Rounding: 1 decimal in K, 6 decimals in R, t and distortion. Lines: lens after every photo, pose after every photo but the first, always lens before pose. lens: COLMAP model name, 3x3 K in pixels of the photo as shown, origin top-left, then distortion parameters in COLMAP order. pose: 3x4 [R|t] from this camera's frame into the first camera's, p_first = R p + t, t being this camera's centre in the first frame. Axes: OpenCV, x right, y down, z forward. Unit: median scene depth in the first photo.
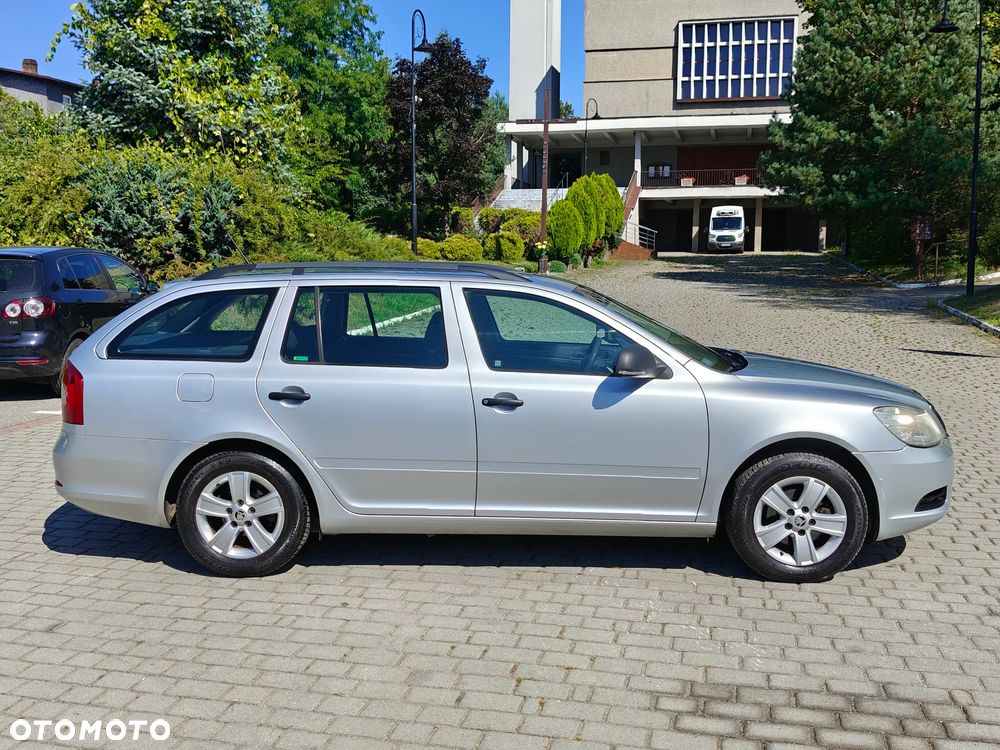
lens RADIAL K [[1009.9, 0, 501.4], [0, 1009.9, 376.3], [0, 0, 1]] dist [0.006057, -0.039013]
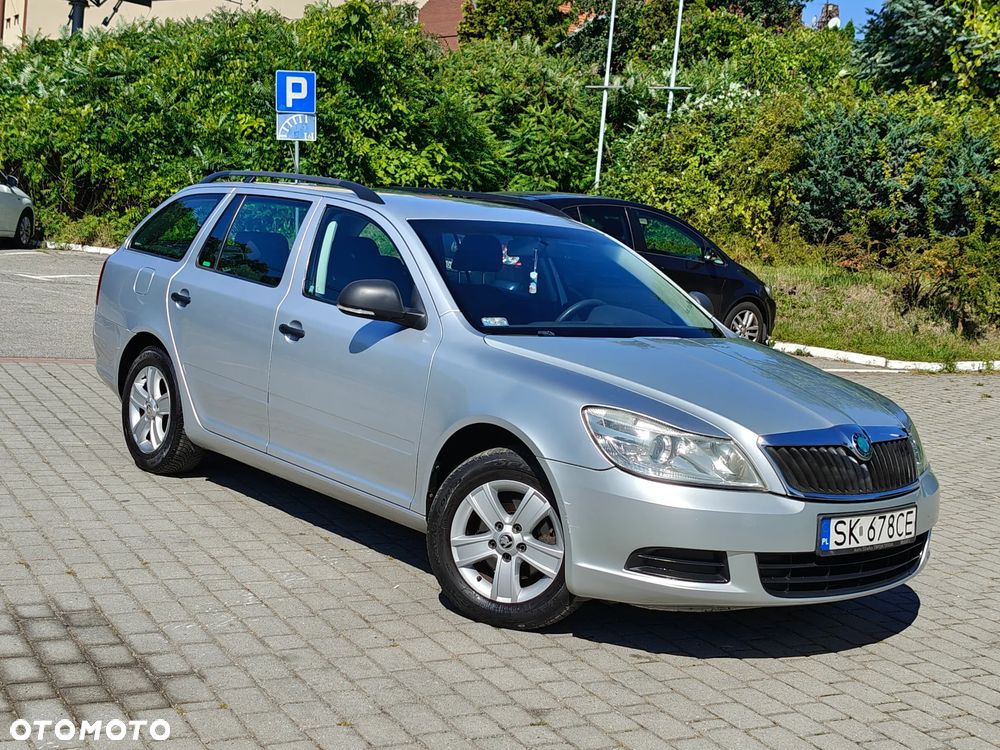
lens RADIAL K [[1382.1, 0, 502.4], [0, 1382.1, 375.5], [0, 0, 1]] dist [0.253503, -0.889259]
pose [[0.680109, 0.149646, -0.717675, 0.222778], [-0.176396, 0.983588, 0.037930, -0.003174], [0.711573, 0.100799, 0.695344, 0.061488]]
